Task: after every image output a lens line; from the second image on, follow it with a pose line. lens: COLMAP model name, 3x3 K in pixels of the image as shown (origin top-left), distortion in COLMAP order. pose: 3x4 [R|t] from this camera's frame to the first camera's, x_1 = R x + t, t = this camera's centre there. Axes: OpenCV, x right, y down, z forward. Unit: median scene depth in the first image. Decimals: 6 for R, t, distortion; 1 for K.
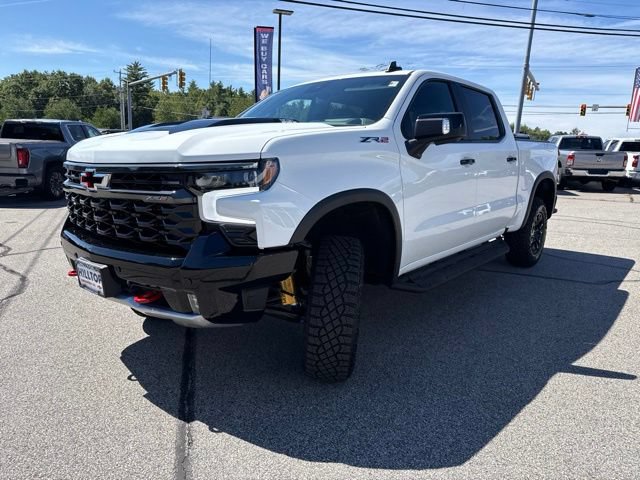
lens RADIAL K [[453.6, 0, 320.0], [0, 453.6, 240.0], [0, 0, 1]] dist [0.025469, -0.026093]
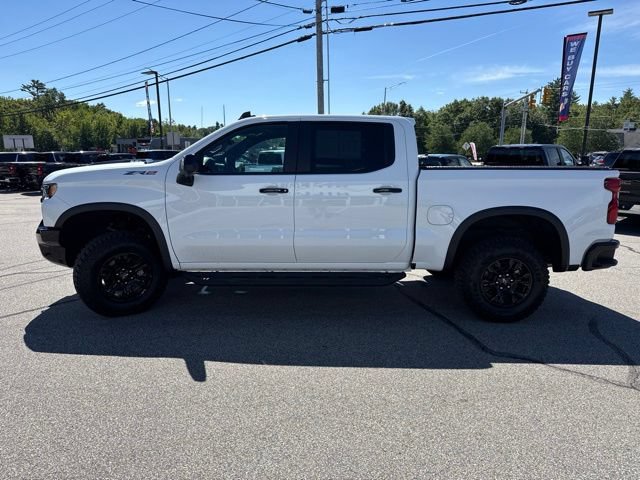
lens RADIAL K [[446.9, 0, 318.0], [0, 446.9, 249.0], [0, 0, 1]] dist [0.055234, -0.071036]
pose [[0.645320, 0.137041, -0.751520, 1.579847], [-0.149445, 0.987416, 0.051731, -0.122889], [0.749152, 0.078928, 0.657679, 0.416571]]
